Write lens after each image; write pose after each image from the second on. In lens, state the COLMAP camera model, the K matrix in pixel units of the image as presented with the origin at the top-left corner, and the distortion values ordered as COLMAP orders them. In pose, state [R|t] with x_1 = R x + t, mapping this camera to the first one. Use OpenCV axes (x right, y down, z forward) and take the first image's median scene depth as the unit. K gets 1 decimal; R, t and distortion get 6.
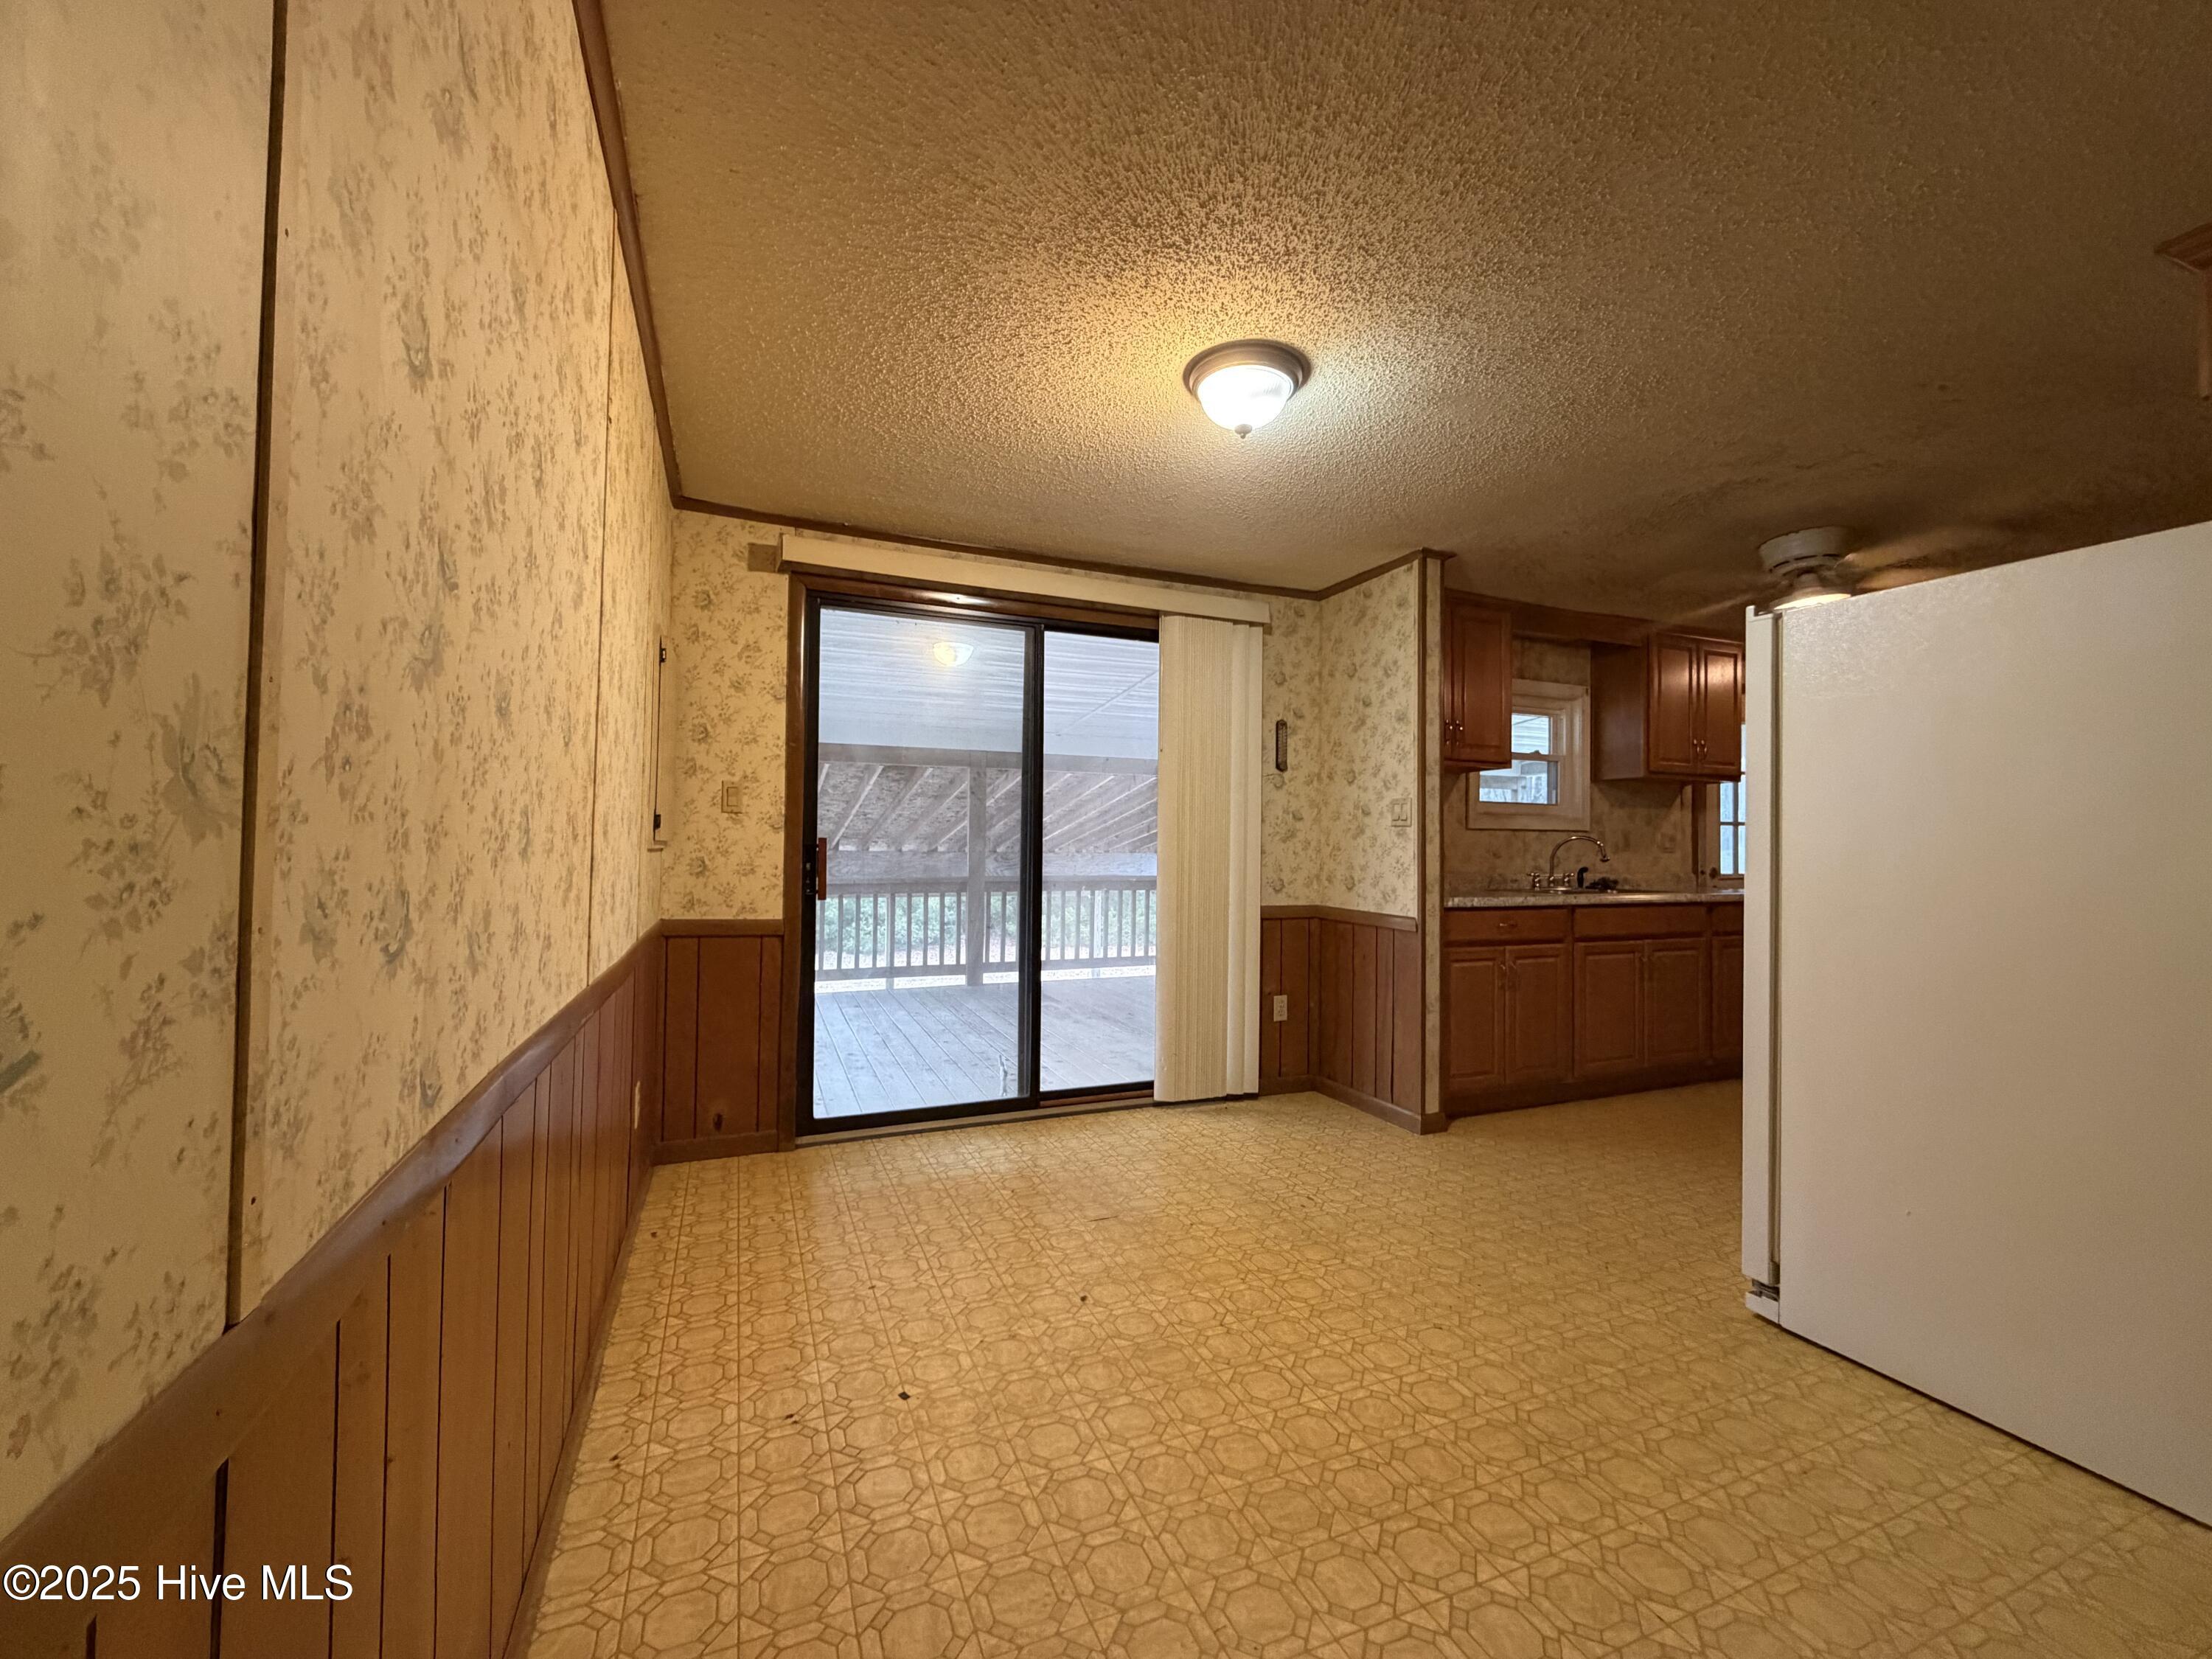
lens RADIAL K [[881.5, 0, 1103.4], [0, 881.5, 829.5], [0, 0, 1]] dist [0.000944, -0.000383]
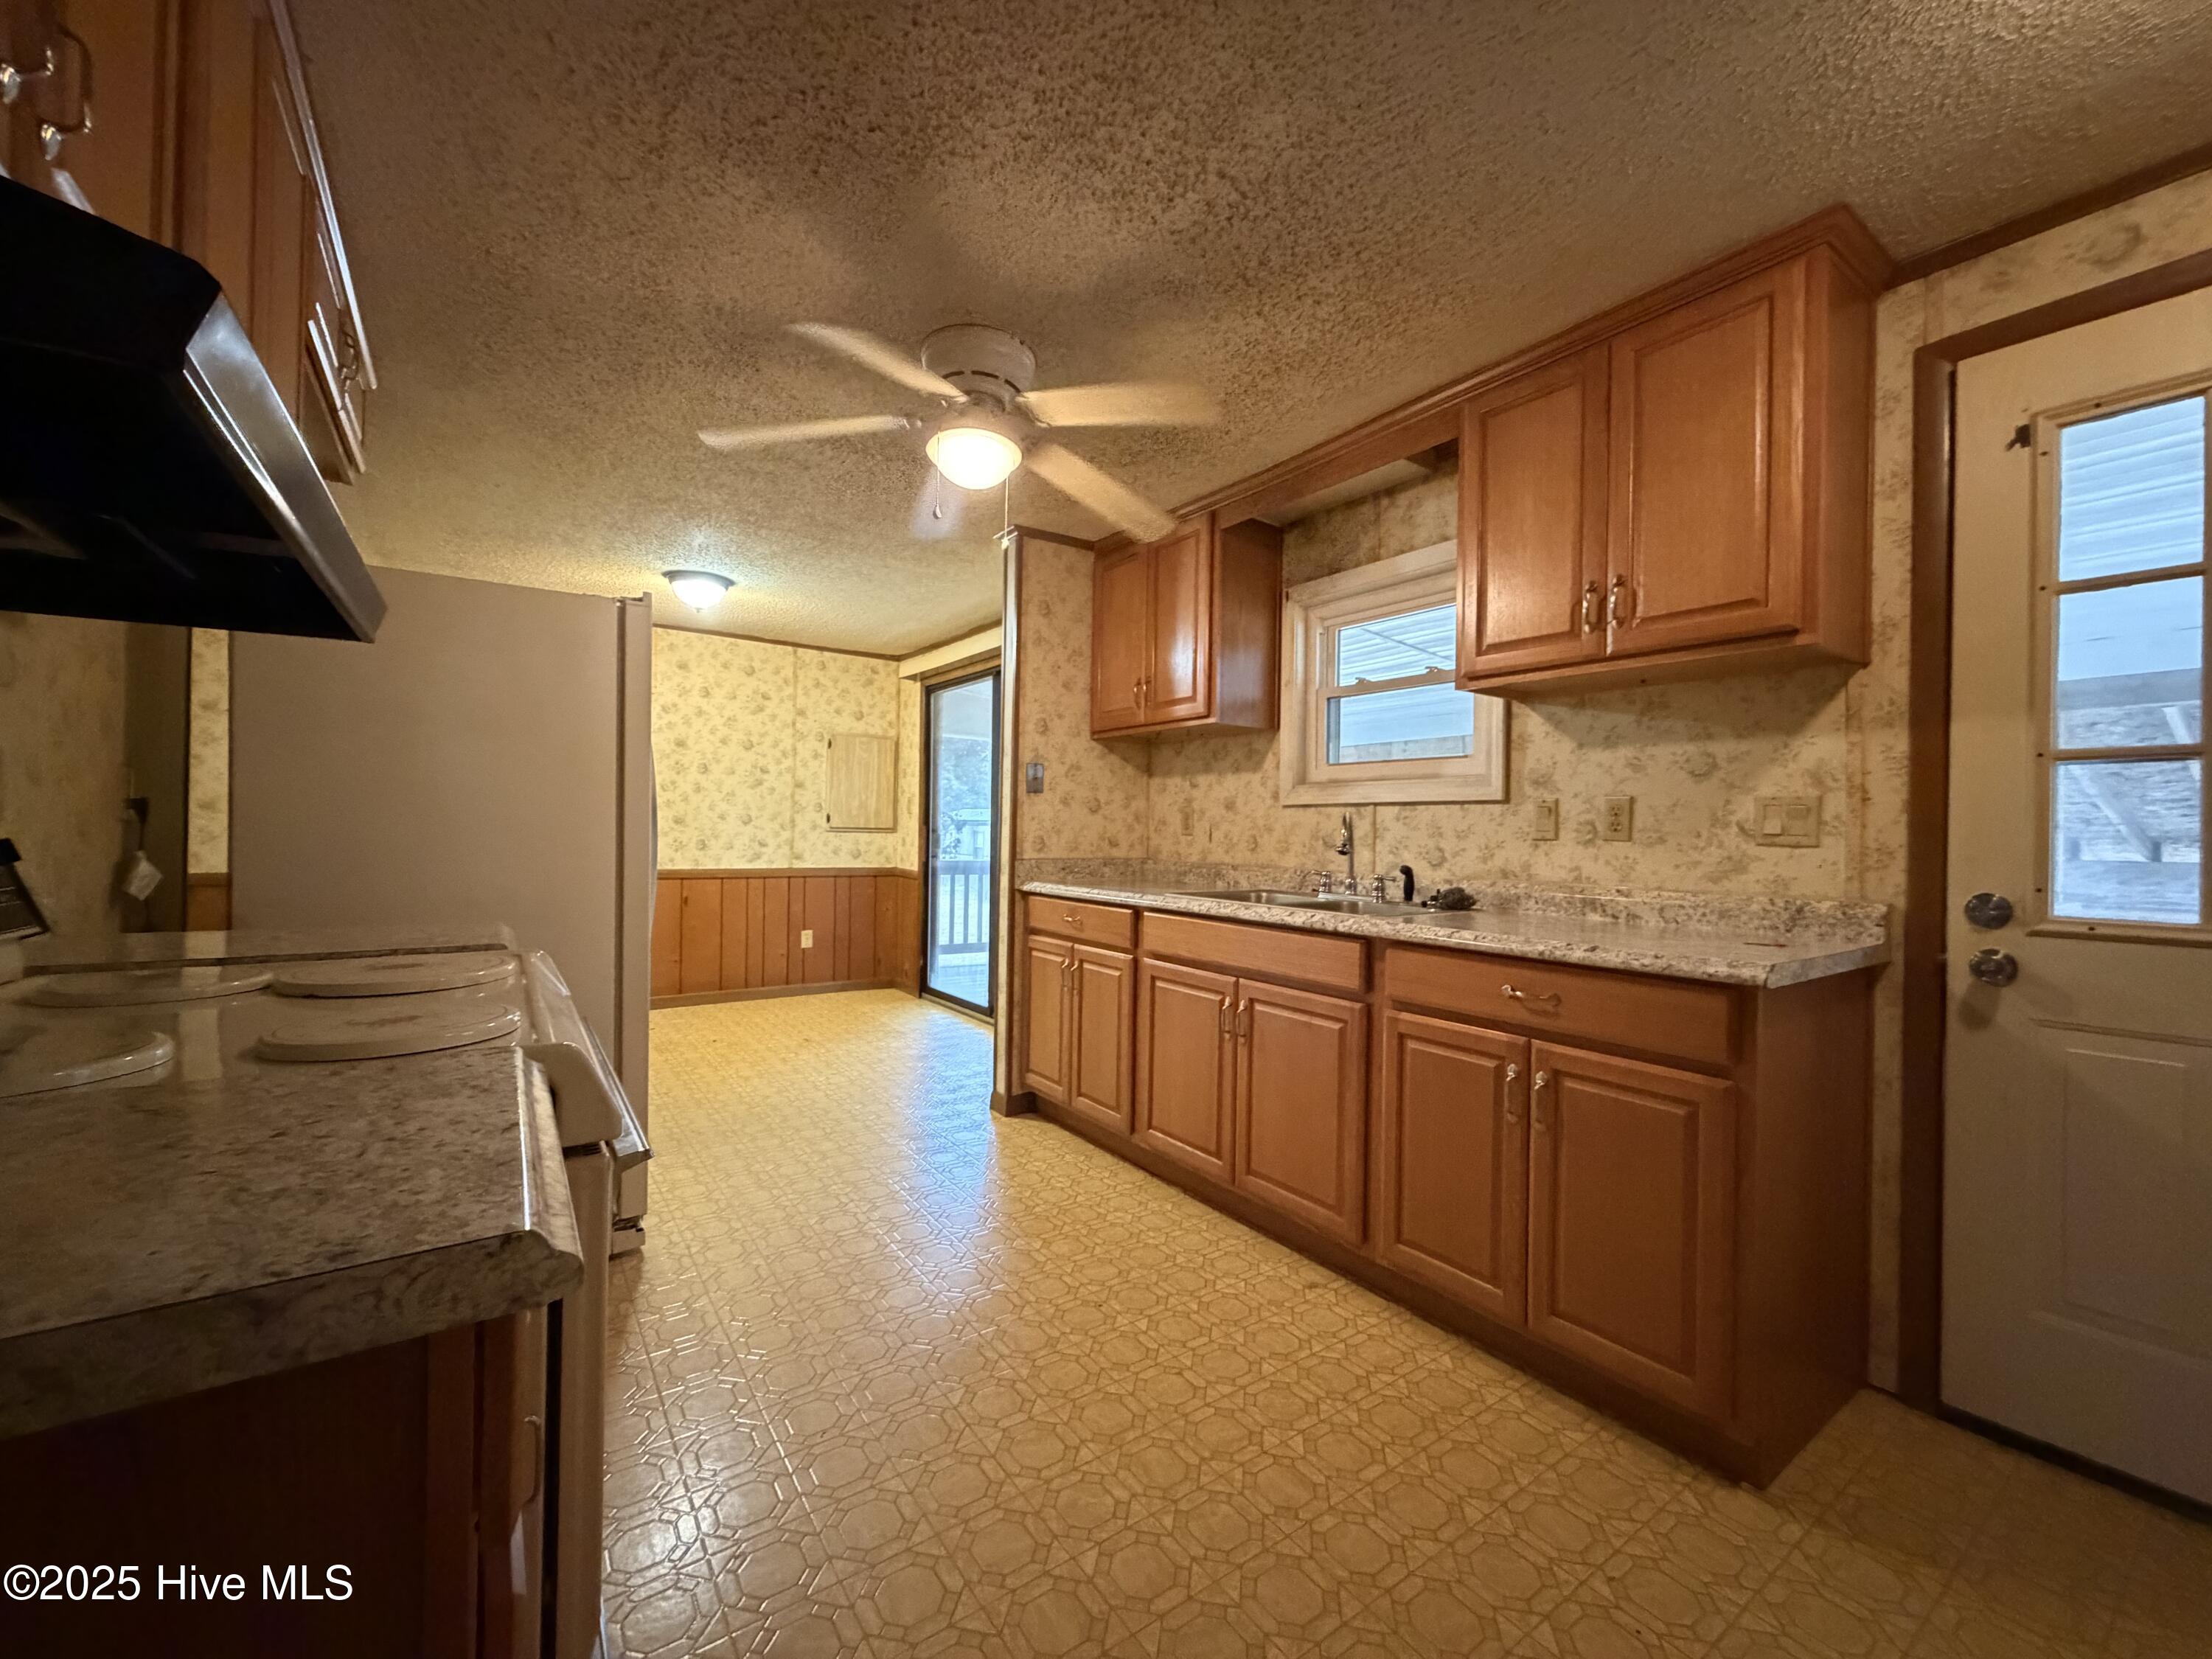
lens RADIAL K [[881.5, 0, 1104.1], [0, 881.5, 828.8], [0, 0, 1]] dist [0.000944, -0.000383]
pose [[0.219764, -0.009181, -0.975510, 1.355783], [0.004613, 0.999954, -0.008372, 0.029254], [0.975542, -0.002660, 0.219797, 0.877604]]
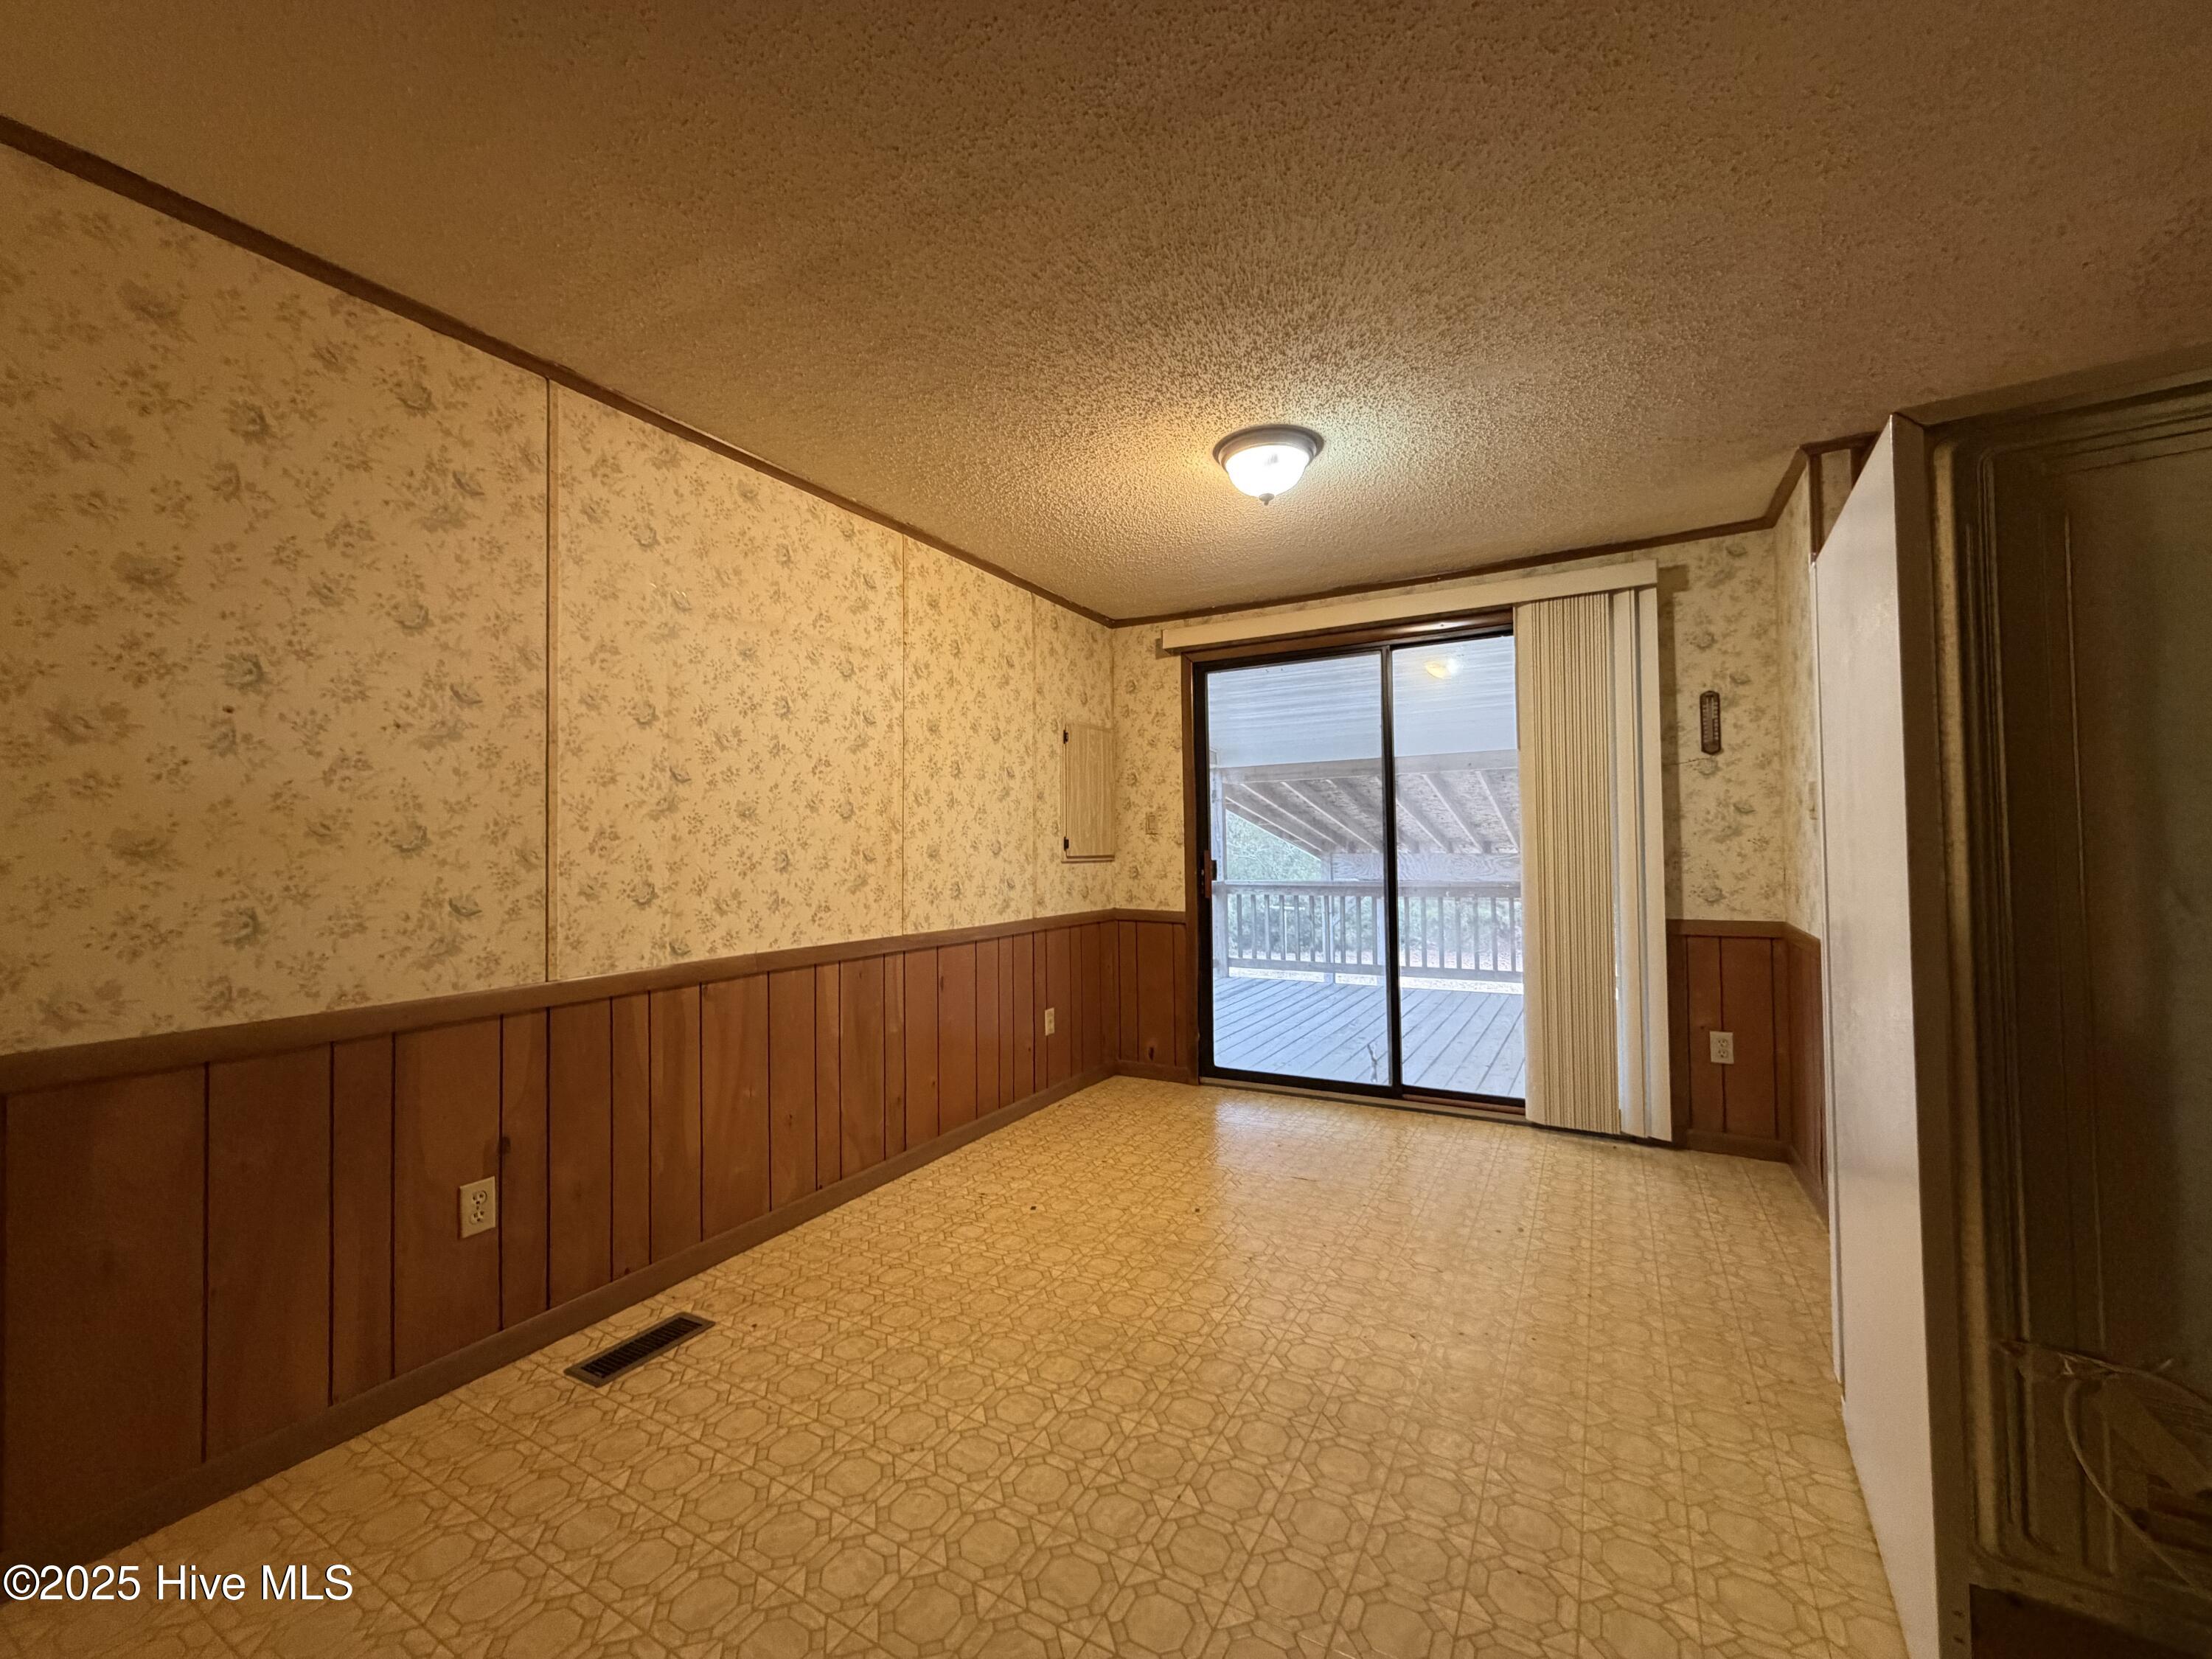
lens RADIAL K [[881.5, 0, 1099.7], [0, 881.5, 831.4], [0, 0, 1]] dist [0.000944, -0.000383]
pose [[0.612352, -0.035909, -0.789769, 0.562181], [0.035515, 0.999209, -0.017896, -0.000997], [0.789787, -0.017090, 0.613143, 0.066523]]
